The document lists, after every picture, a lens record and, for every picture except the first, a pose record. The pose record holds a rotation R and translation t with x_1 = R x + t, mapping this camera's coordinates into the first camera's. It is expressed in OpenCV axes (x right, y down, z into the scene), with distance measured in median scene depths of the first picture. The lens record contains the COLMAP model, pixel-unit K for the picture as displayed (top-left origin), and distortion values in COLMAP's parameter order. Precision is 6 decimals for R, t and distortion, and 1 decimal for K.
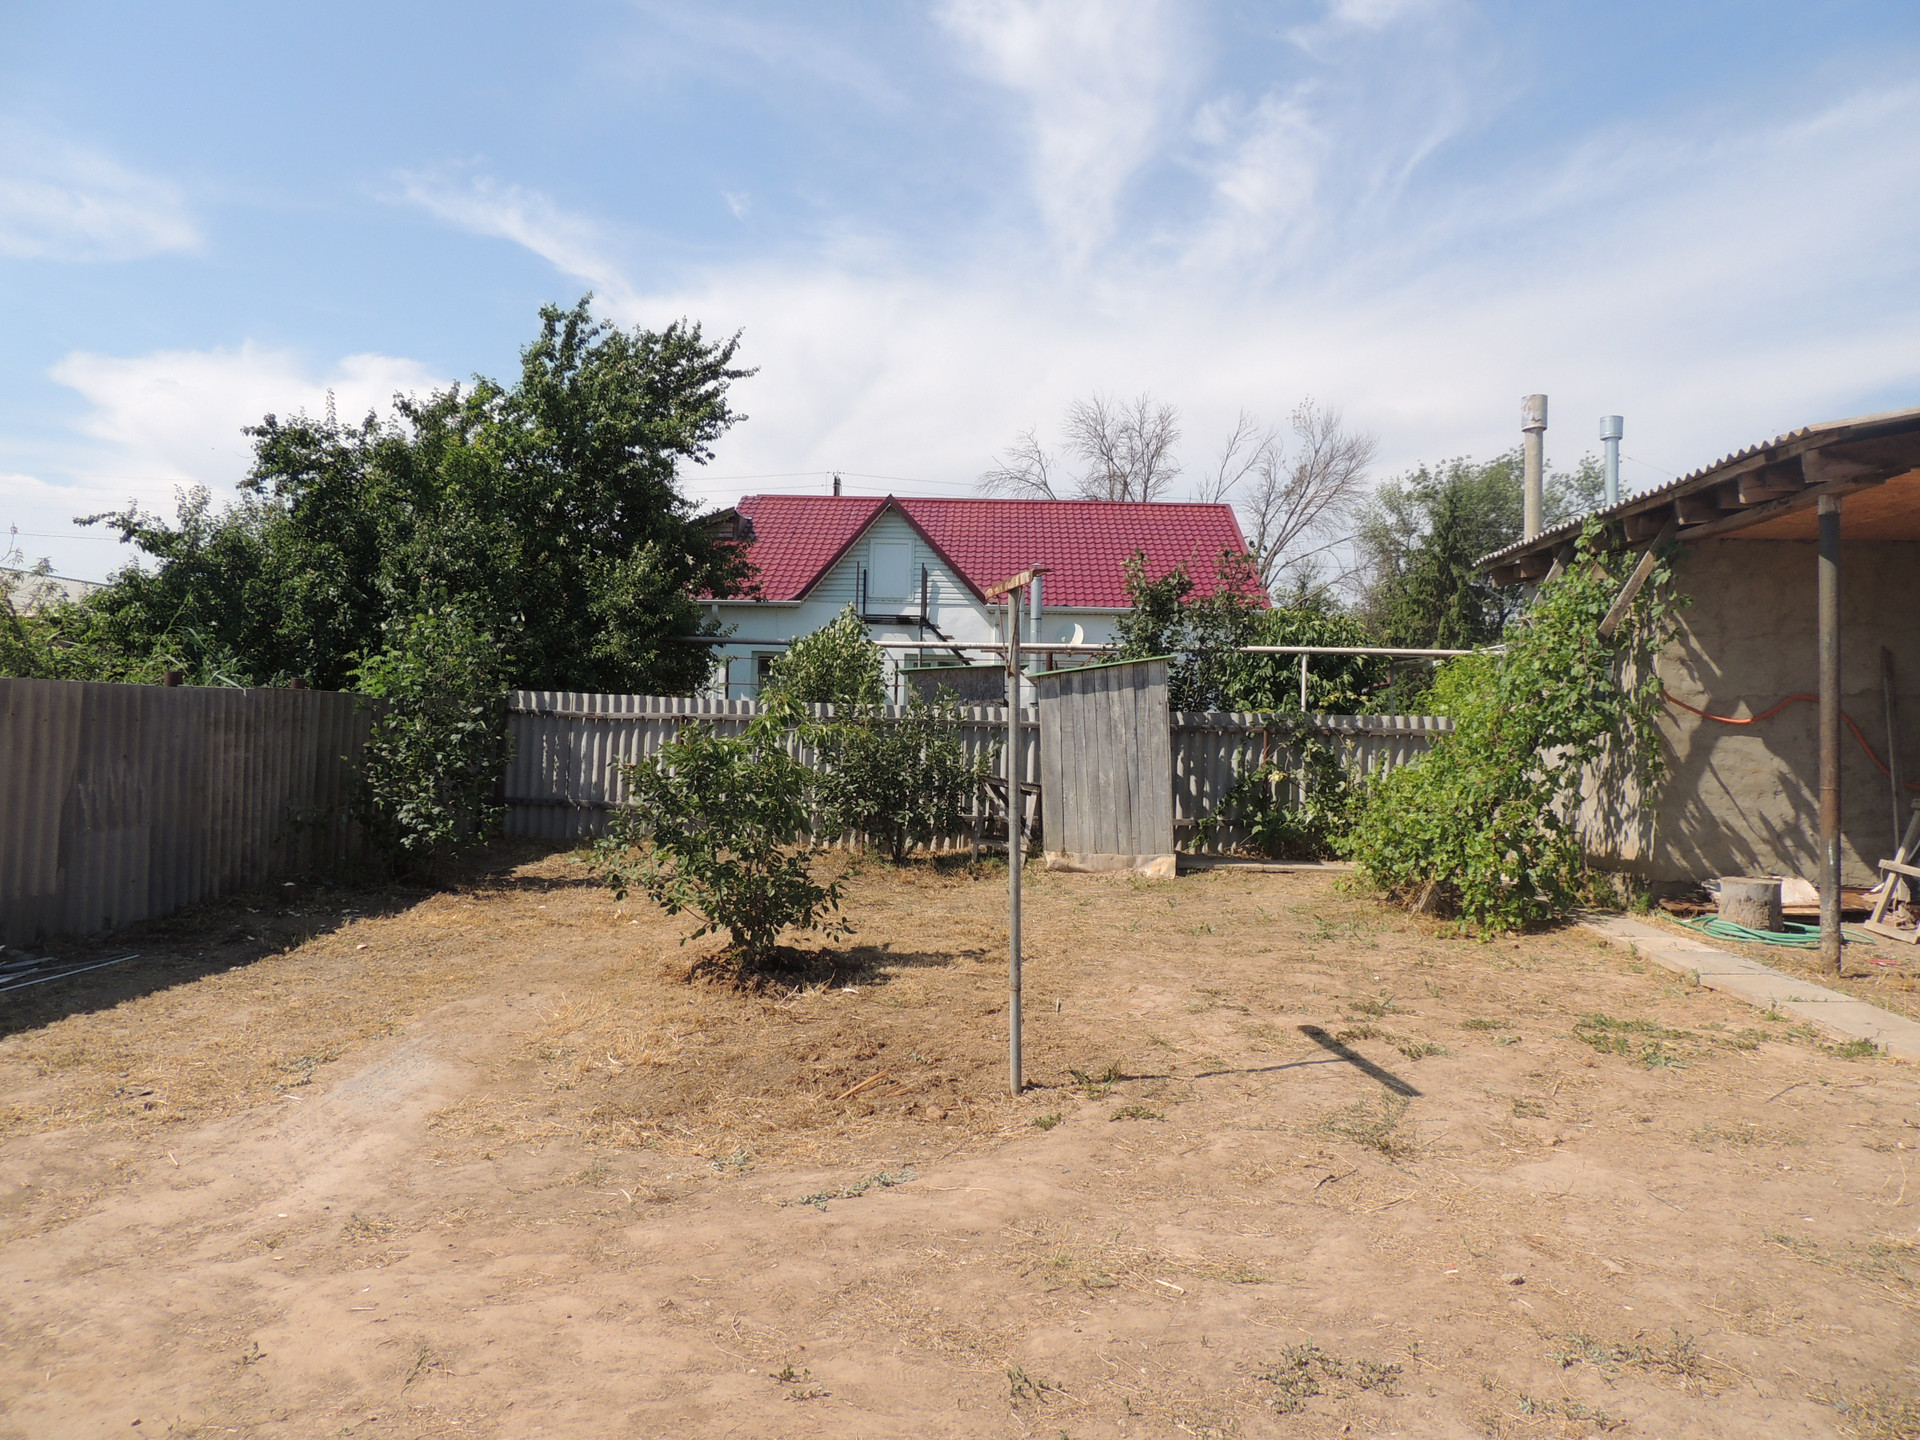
lens RADIAL K [[1356.5, 0, 961.7], [0, 1356.5, 693.6], [0, 0, 1]] dist [-0.024631, 0.001553]
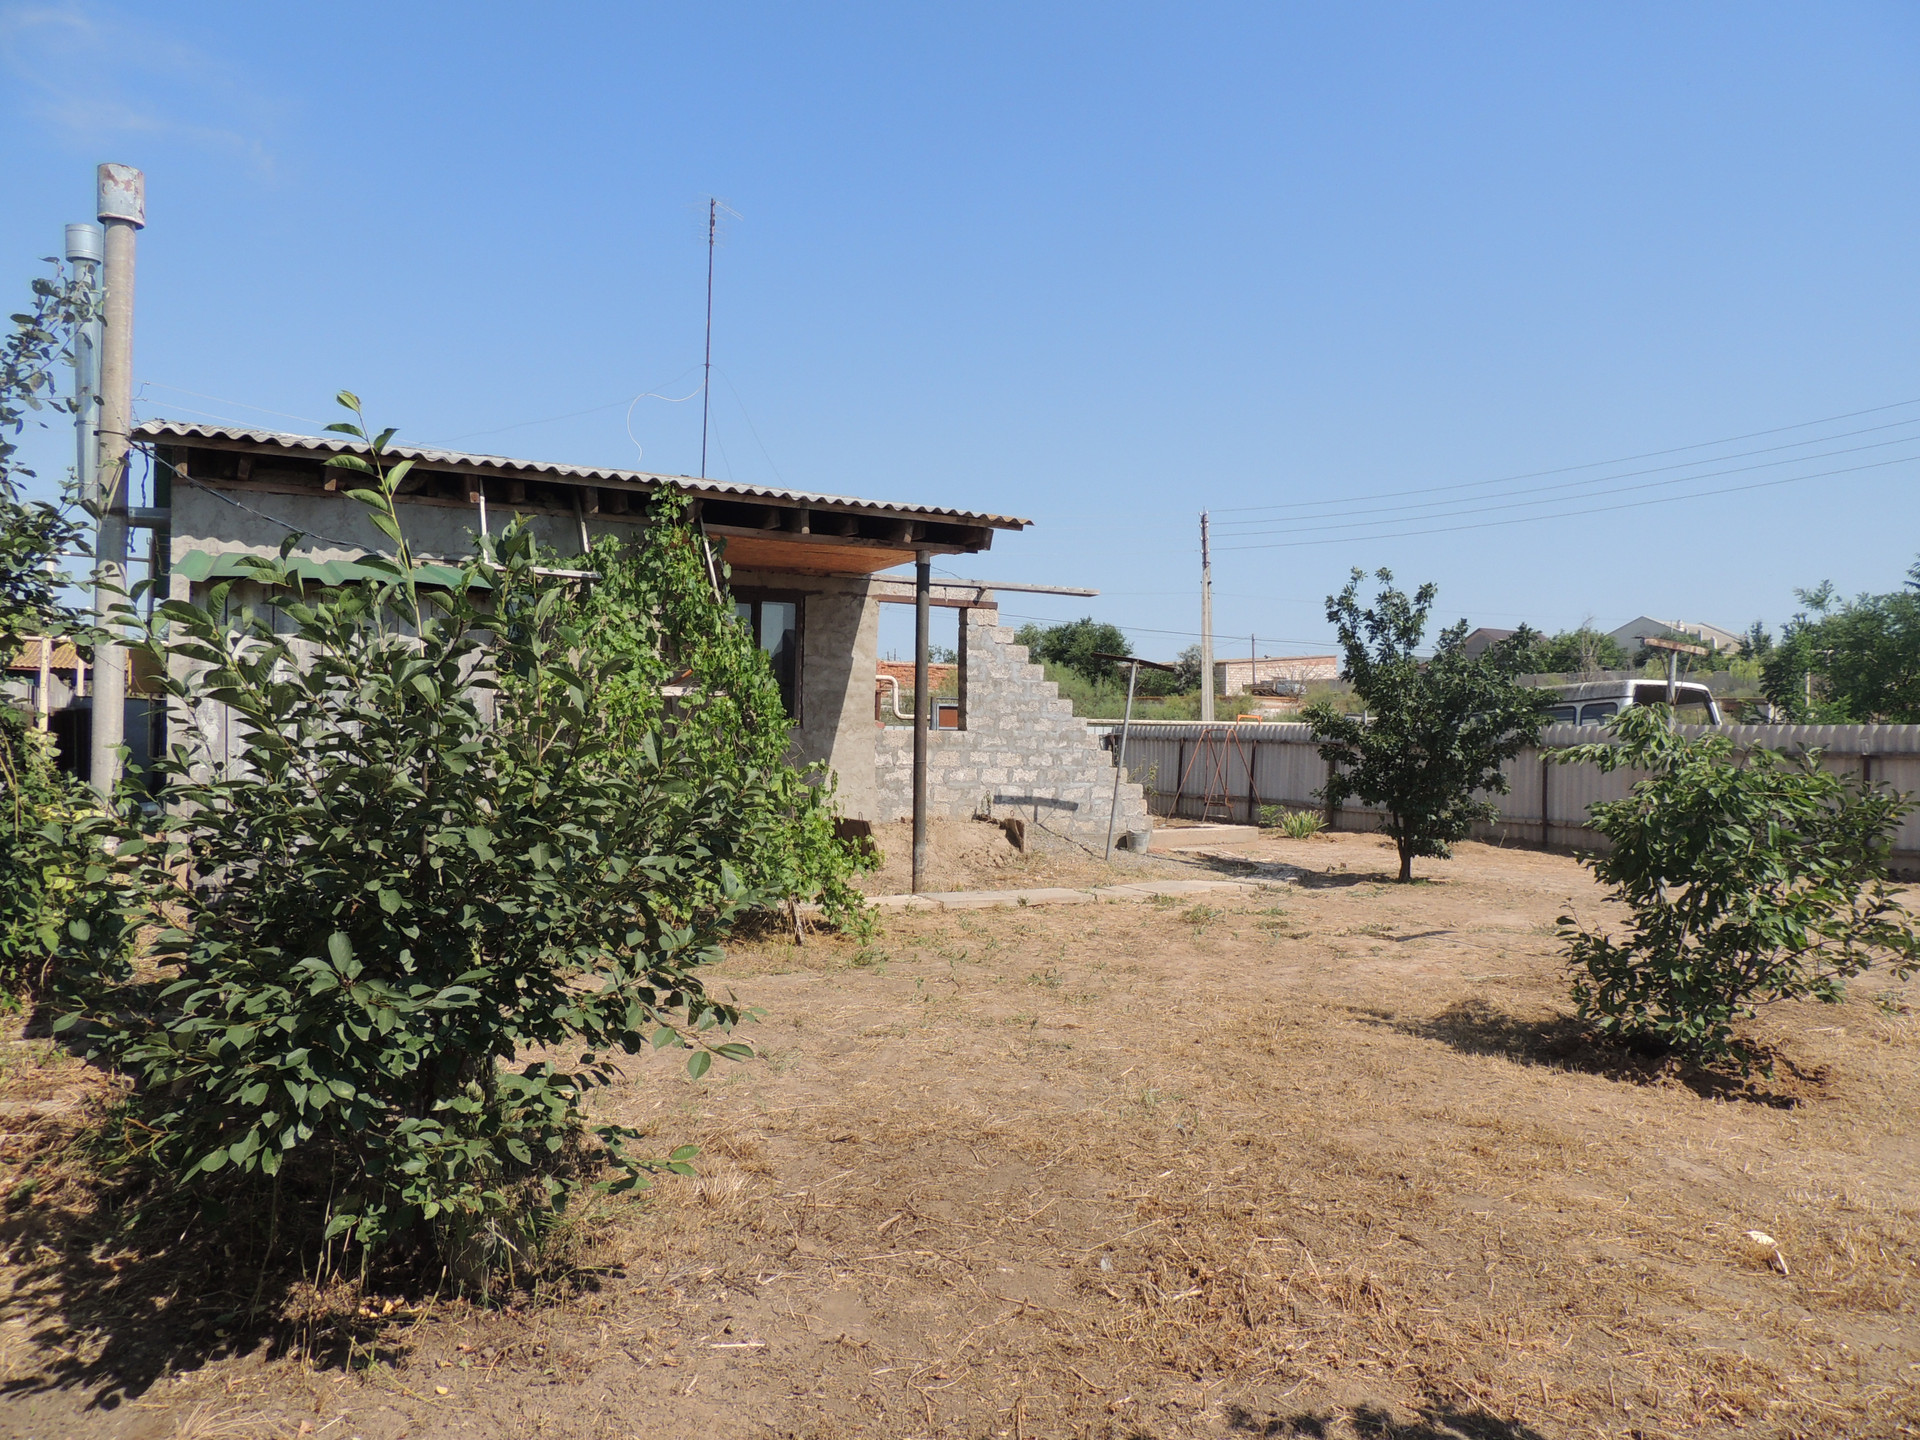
lens RADIAL K [[1364.9, 0, 959.8], [0, 1364.9, 728.0], [0, 0, 1]] dist [-0.026353, 0.008833]
pose [[-0.570738, -0.022538, 0.820823, -0.421452], [-0.045110, 0.998974, -0.003936, 0.031234], [-0.819892, -0.039273, -0.571169, 1.397280]]
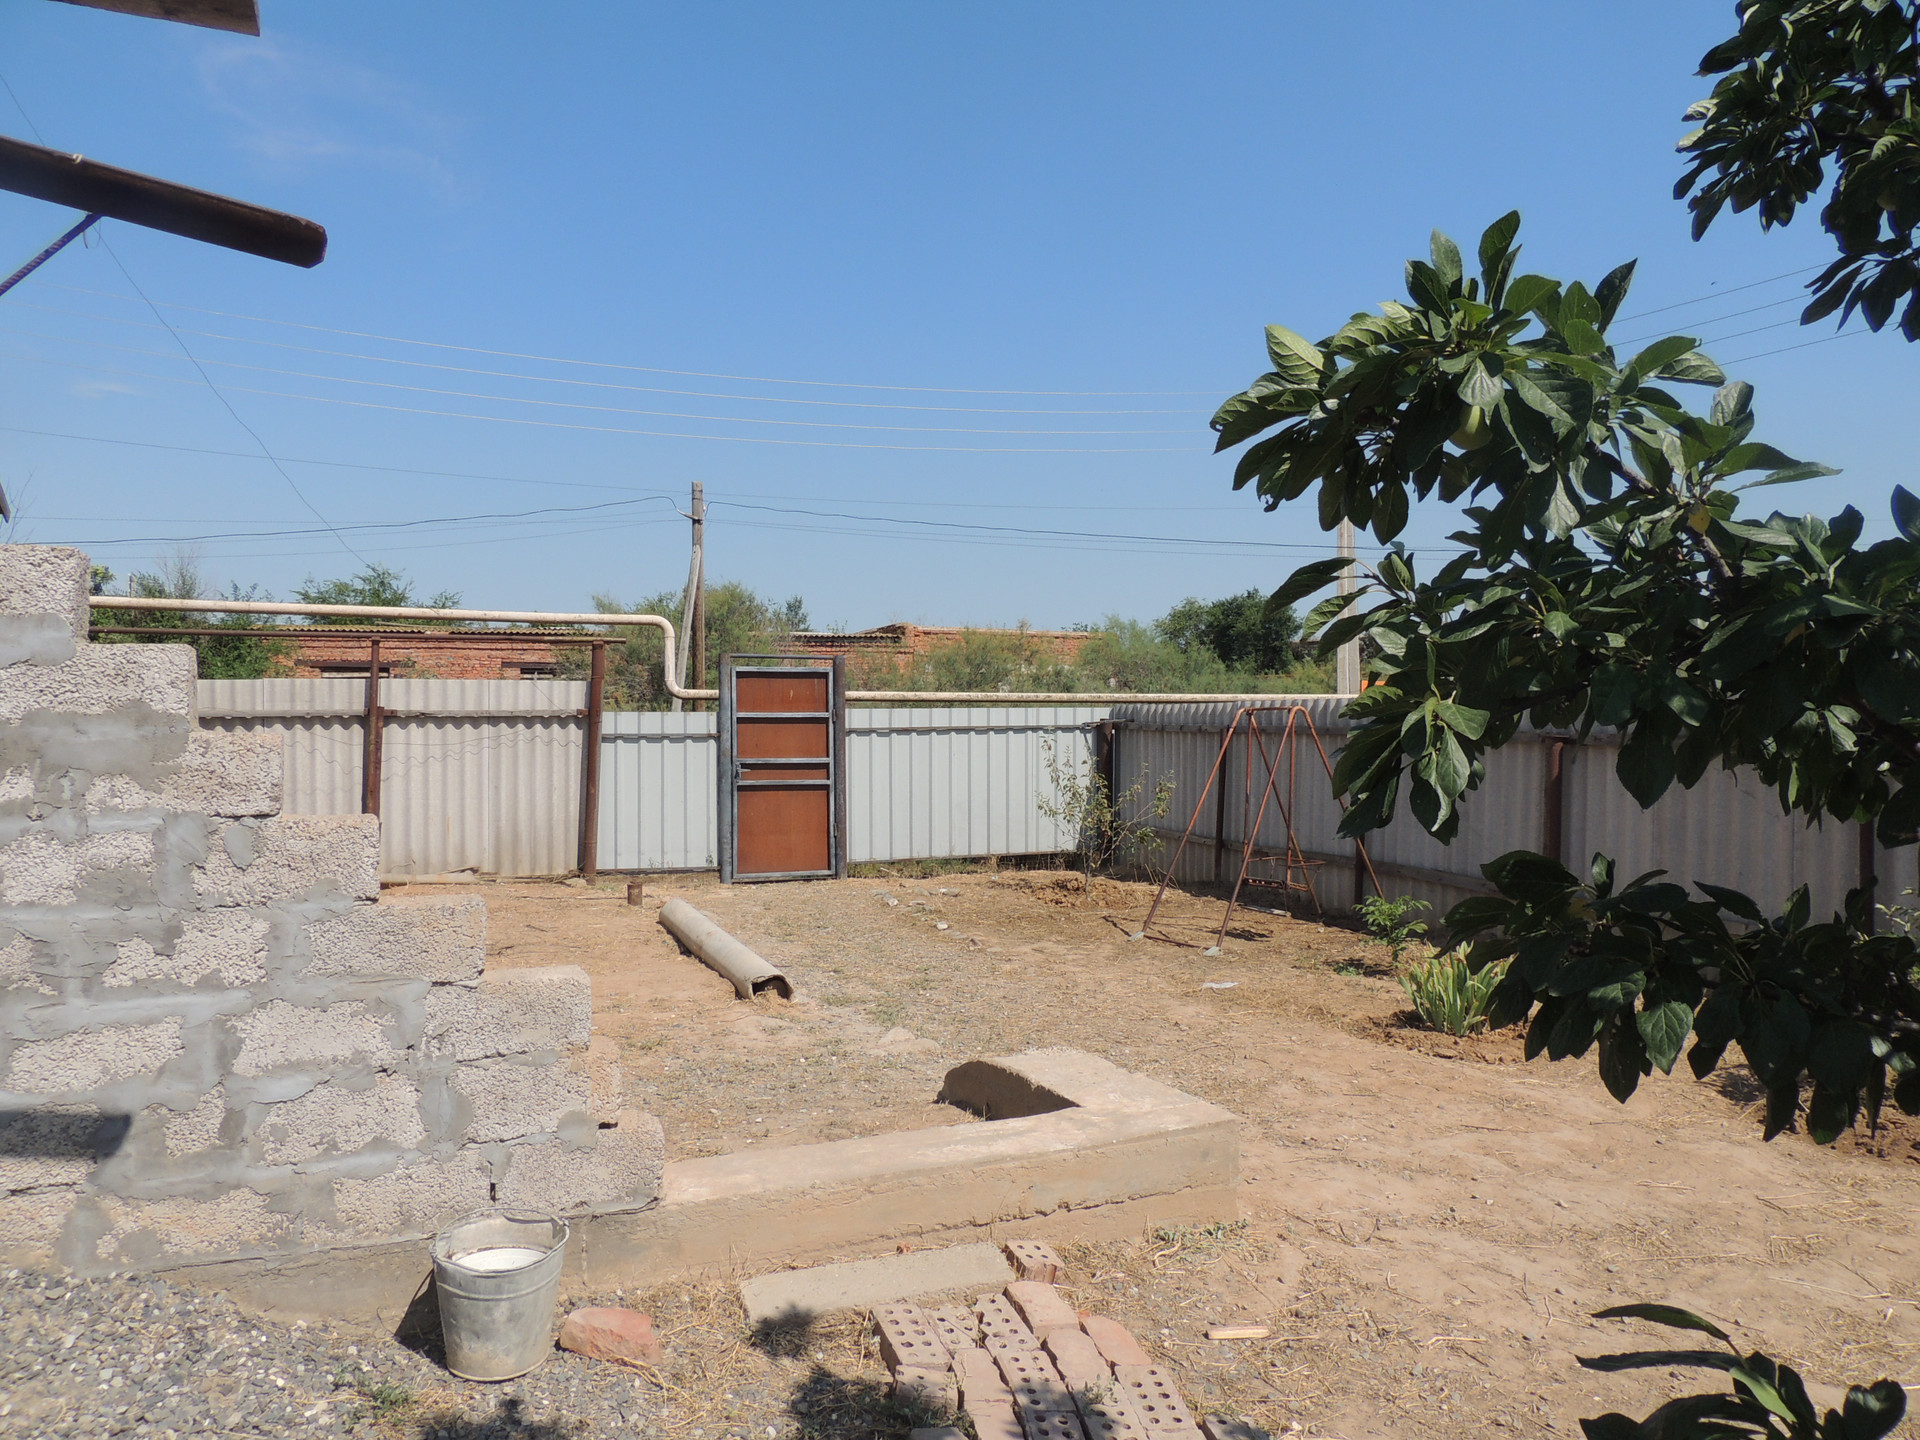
lens RADIAL K [[1364.9, 0, 959.8], [0, 1364.9, 728.0], [0, 0, 1]] dist [-0.026353, 0.008833]
pose [[-0.451863, -0.025072, 0.891735, 0.395845], [-0.035457, 0.999320, 0.010130, 0.016273], [-0.891382, -0.027040, -0.452445, 0.428389]]
